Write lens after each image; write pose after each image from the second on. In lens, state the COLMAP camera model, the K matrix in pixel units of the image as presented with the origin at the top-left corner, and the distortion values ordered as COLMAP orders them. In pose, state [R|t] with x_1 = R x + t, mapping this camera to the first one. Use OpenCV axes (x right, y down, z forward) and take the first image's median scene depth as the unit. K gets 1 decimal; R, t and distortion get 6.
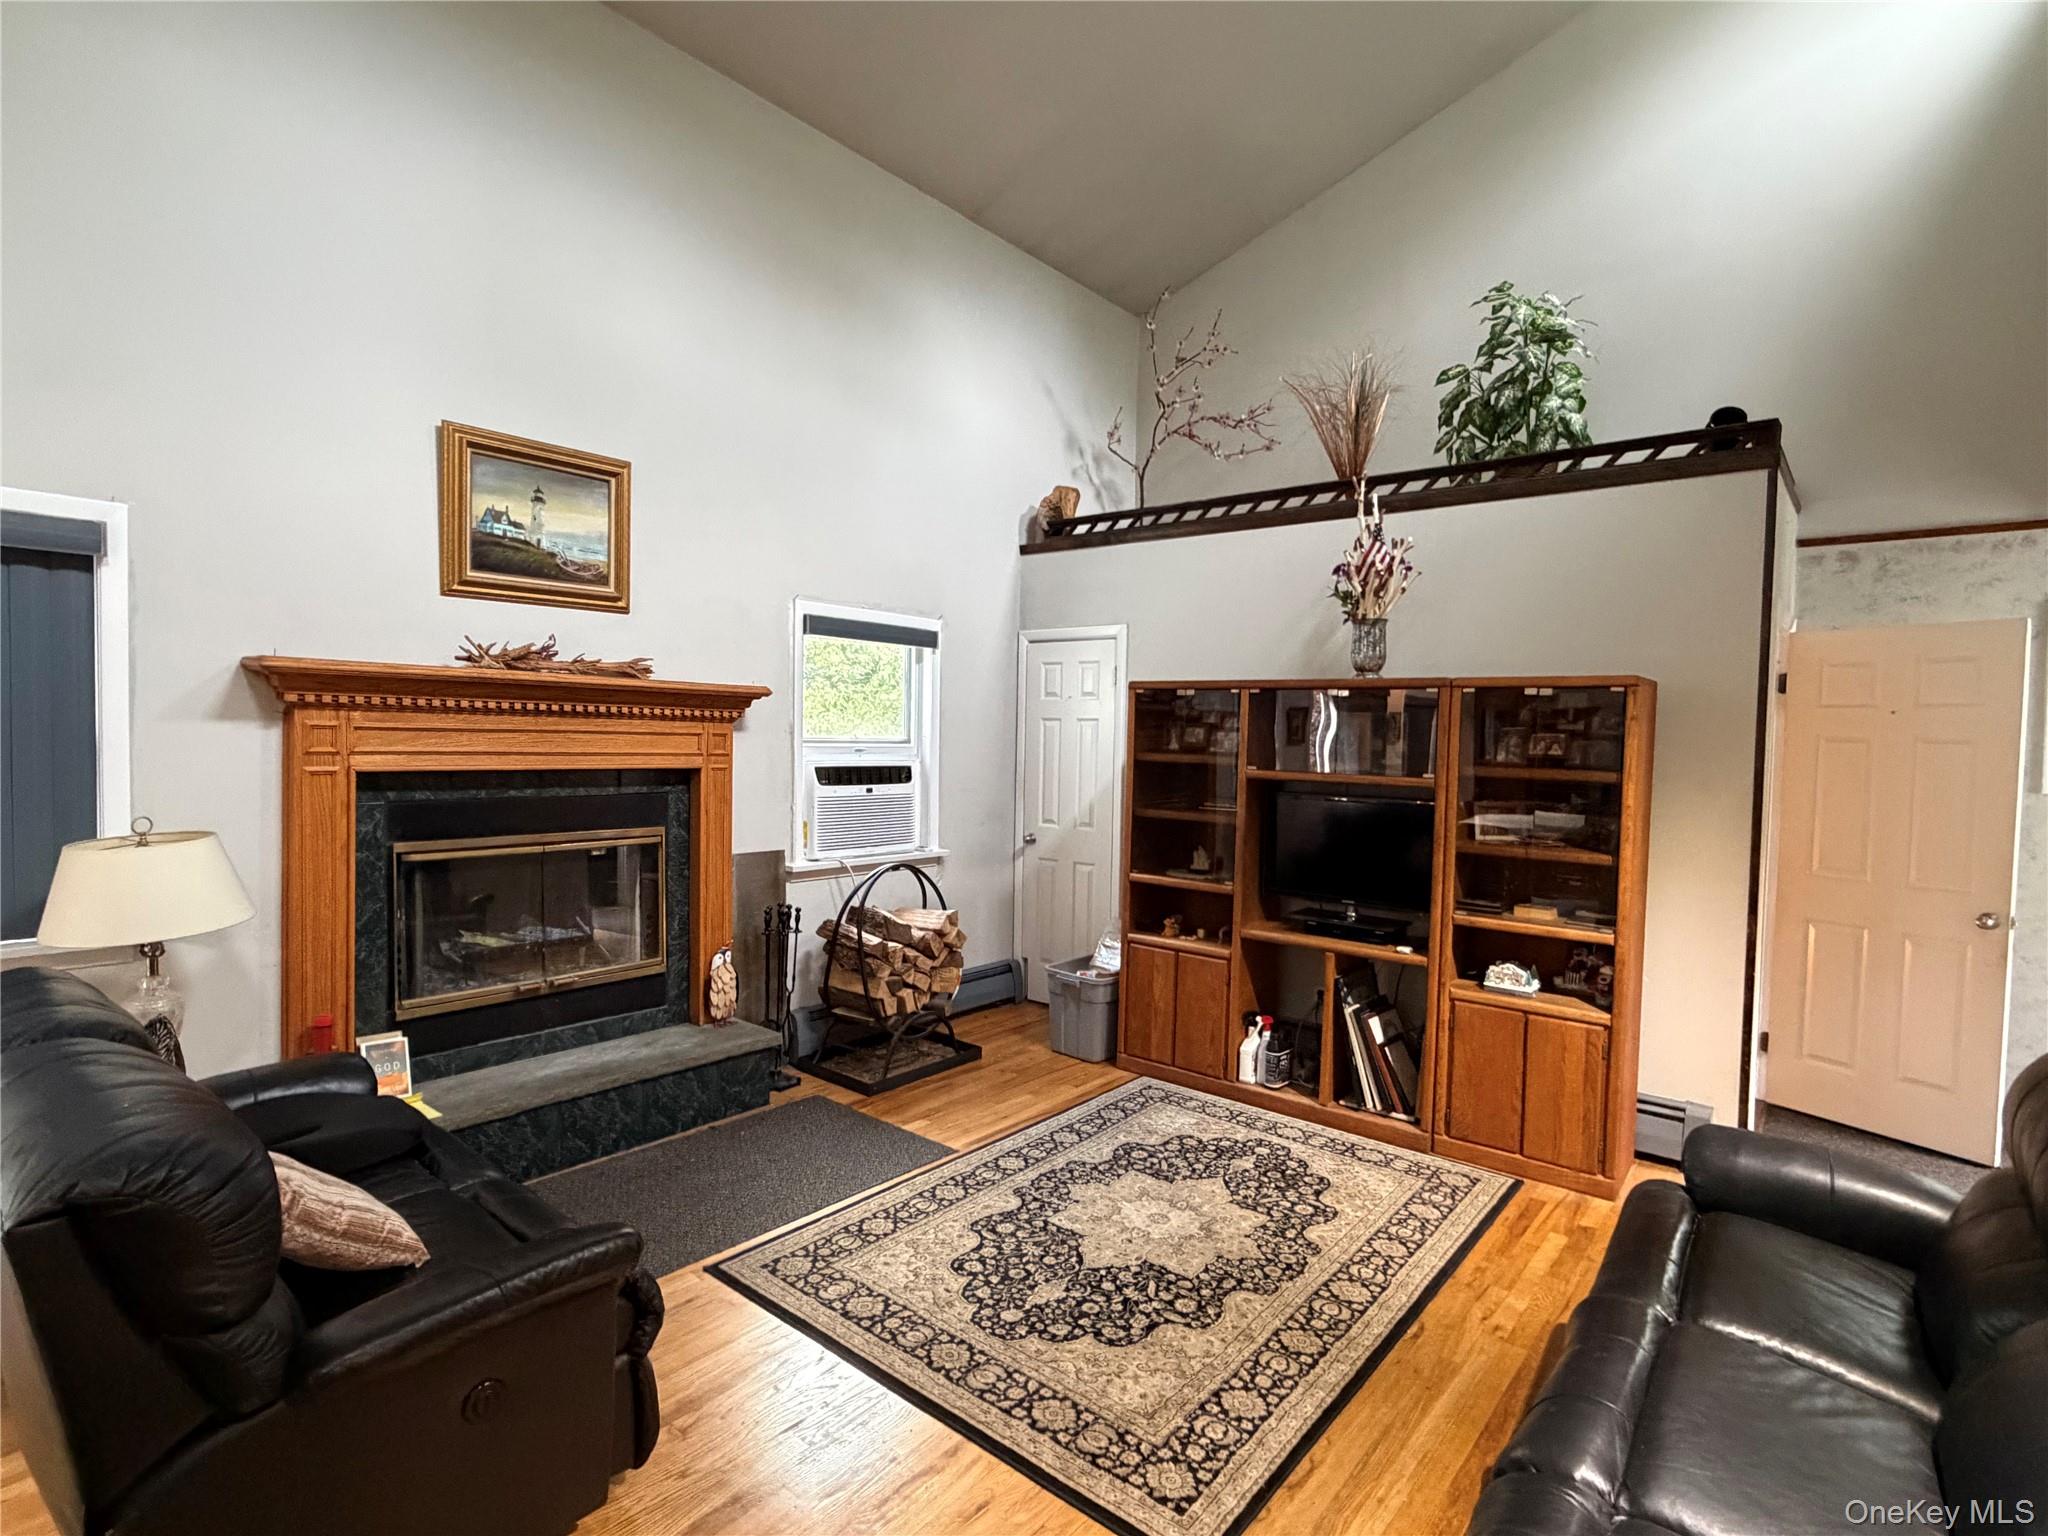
lens RADIAL K [[1018.4, 0, 1024.5], [0, 1018.4, 777.1], [0, 0, 1]] dist [-0.002092, 0.001992]
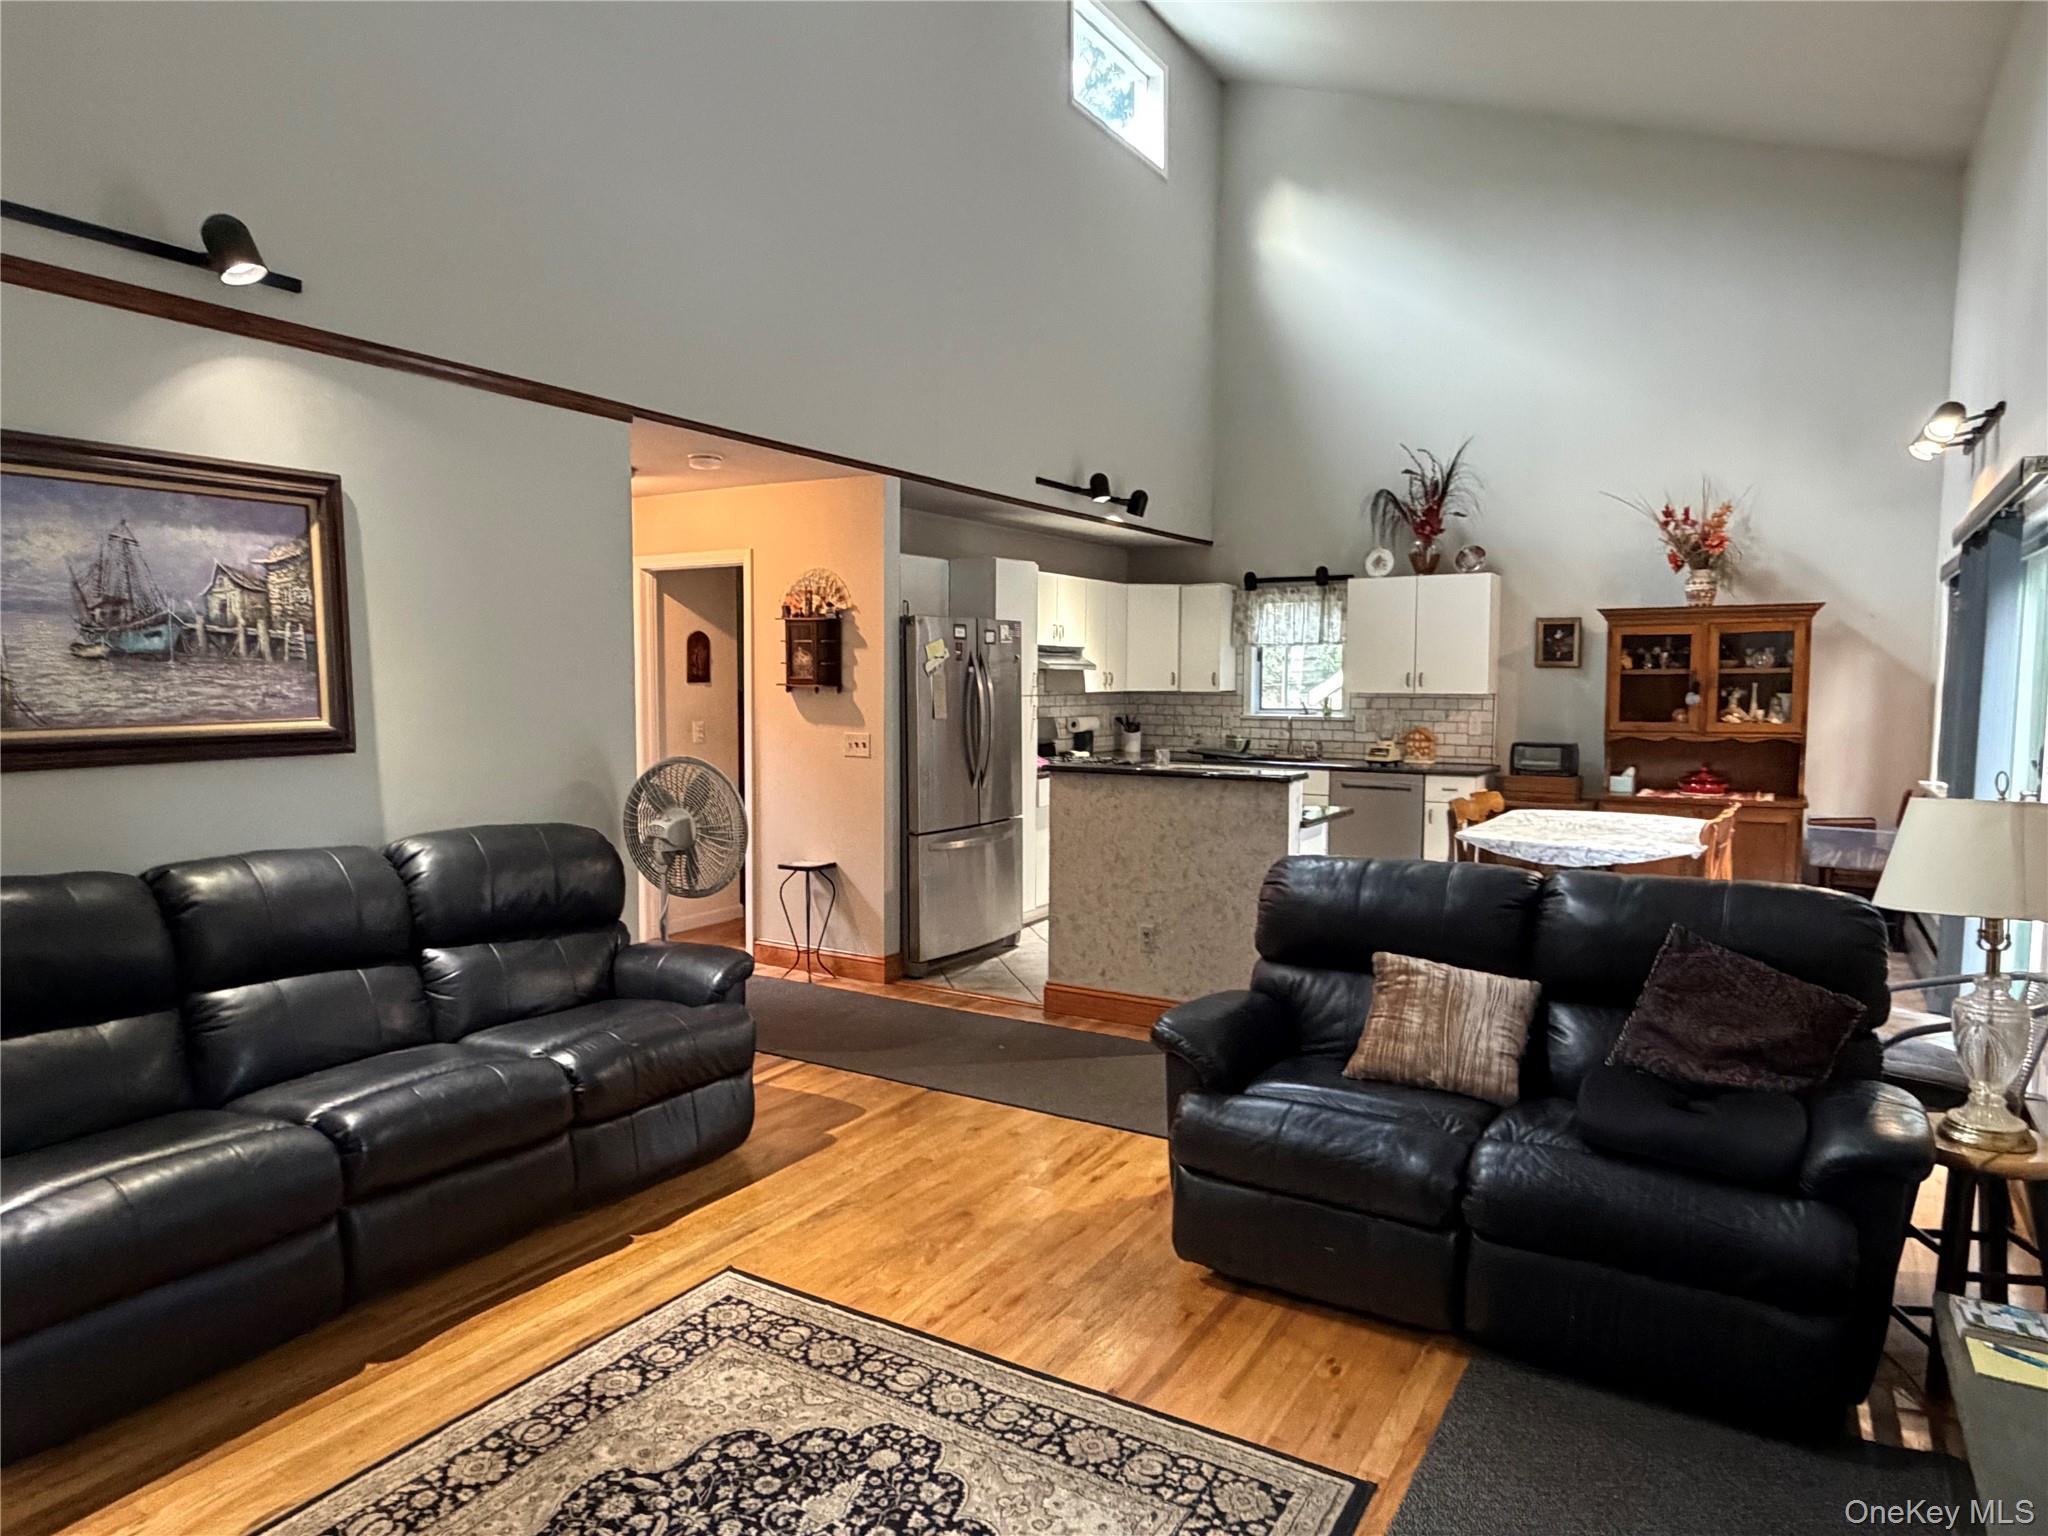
lens RADIAL K [[1239.0, 0, 1025.3], [0, 1239.0, 767.9], [0, 0, 1]] dist [0.003789, -0.003262]
pose [[-0.989094, -0.015298, -0.146492, 0.019339], [-0.032032, 0.993128, 0.112562, -0.037364], [0.143763, 0.116027, -0.982787, 1.445569]]
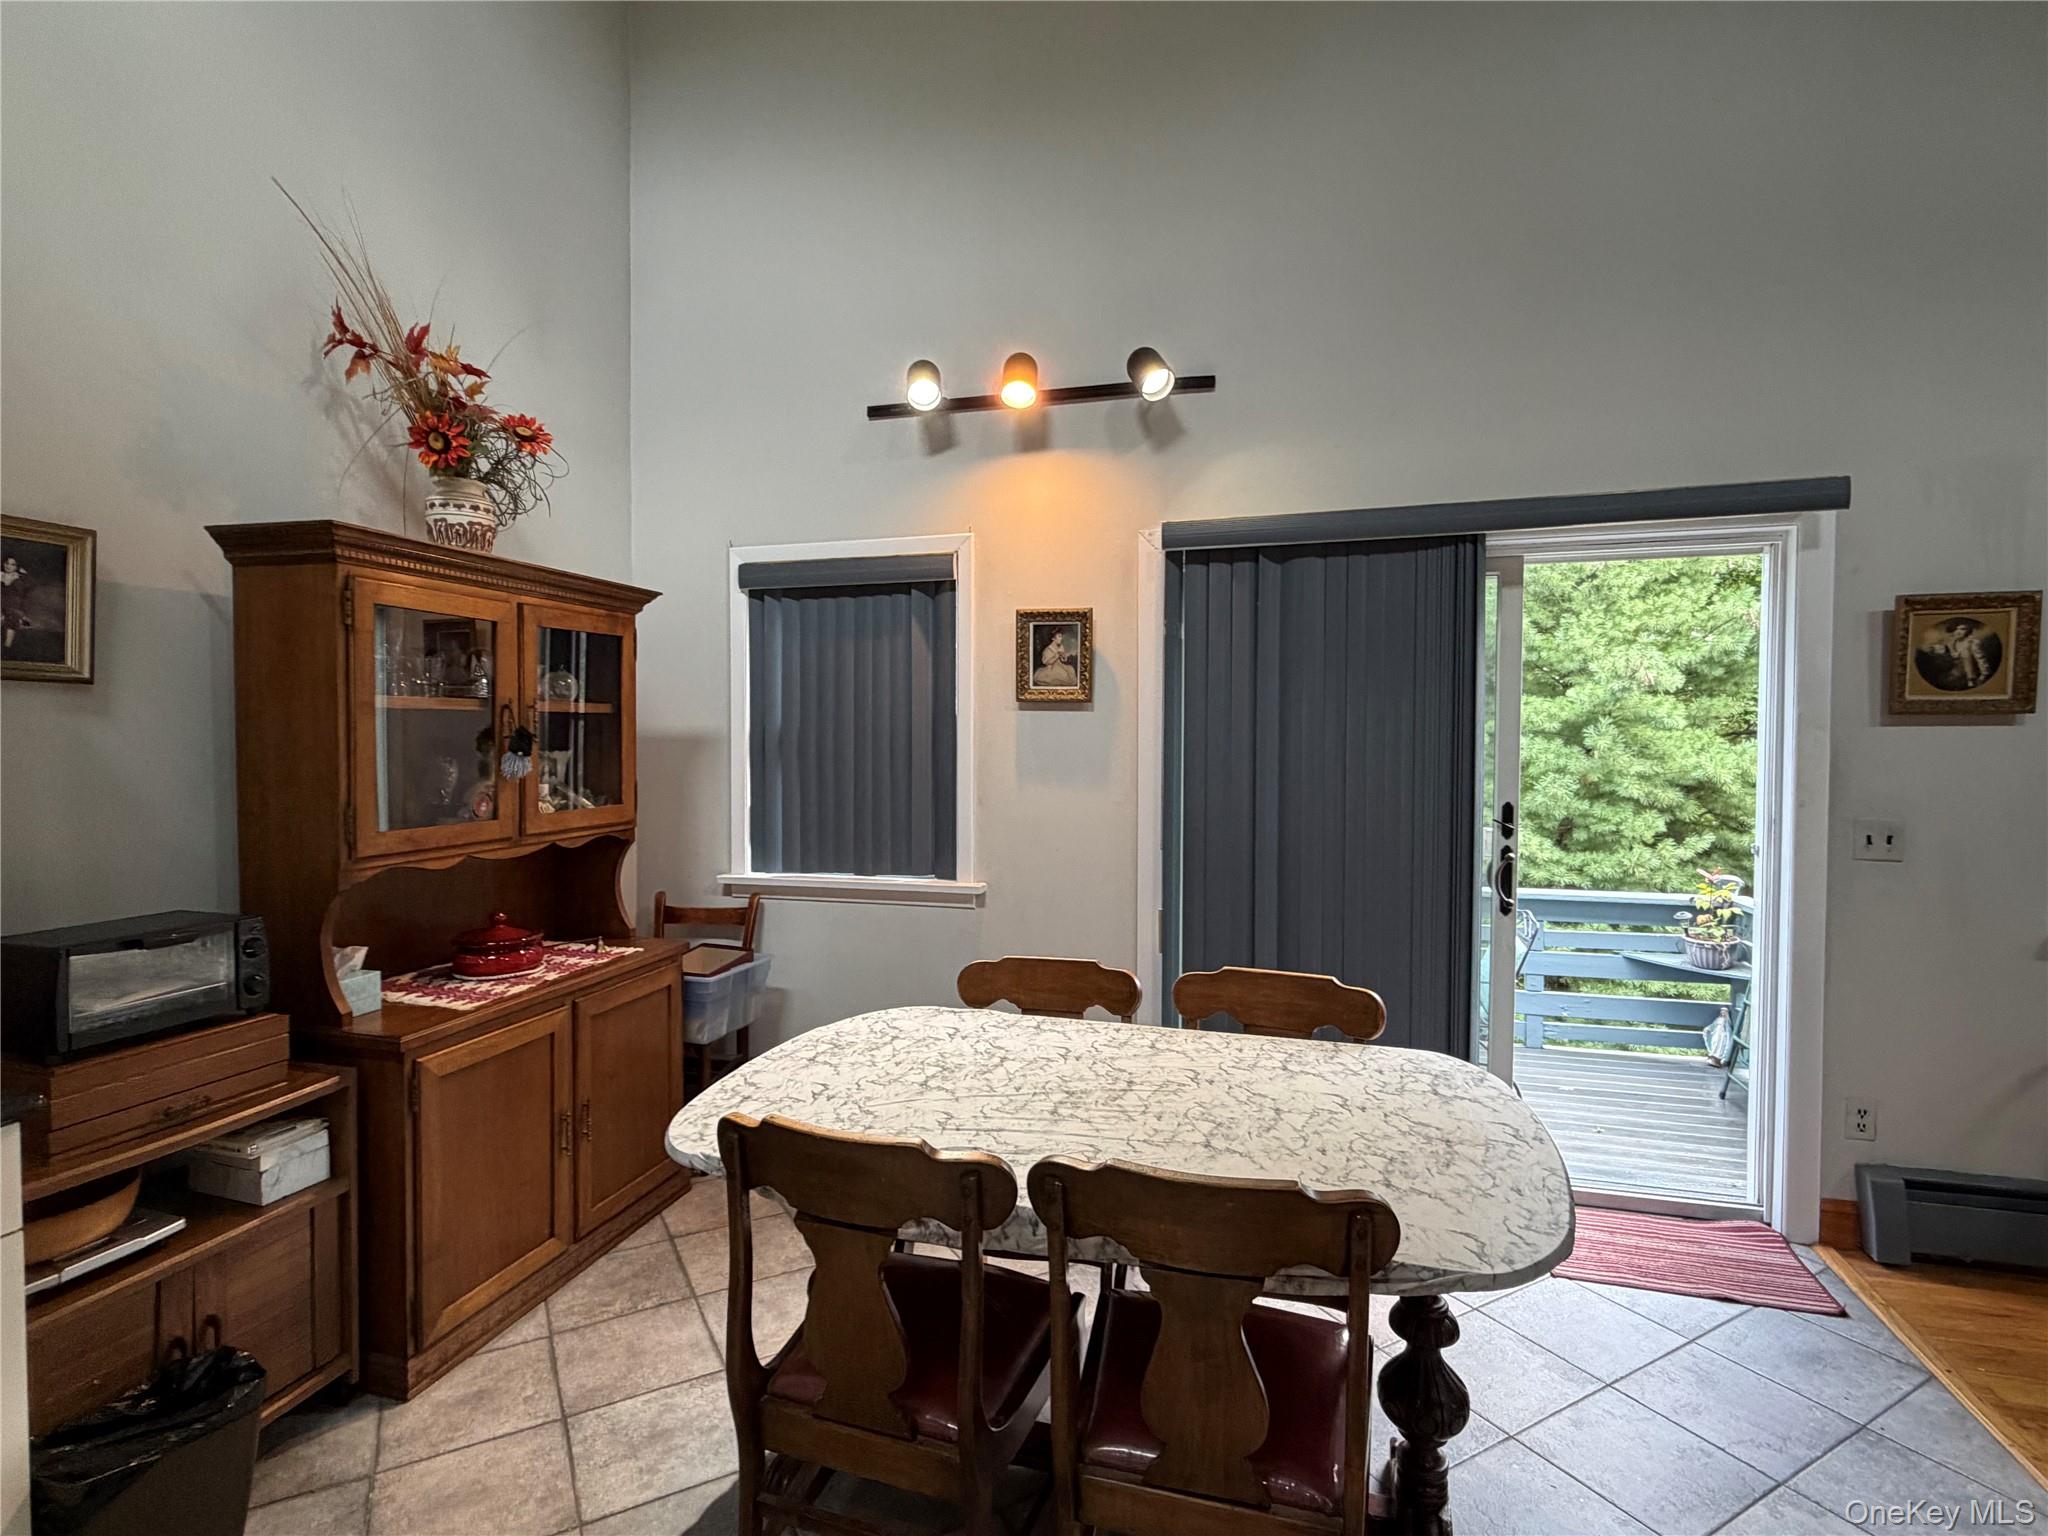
lens RADIAL K [[1018.4, 0, 1019.0], [0, 1018.4, 763.8], [0, 0, 1]] dist [-0.002092, 0.001992]
pose [[0.410397, 0.000822, -0.911907, -0.539480], [-0.032782, 0.999367, -0.013852, 0.043469], [0.911318, 0.035579, 0.410164, -0.440992]]
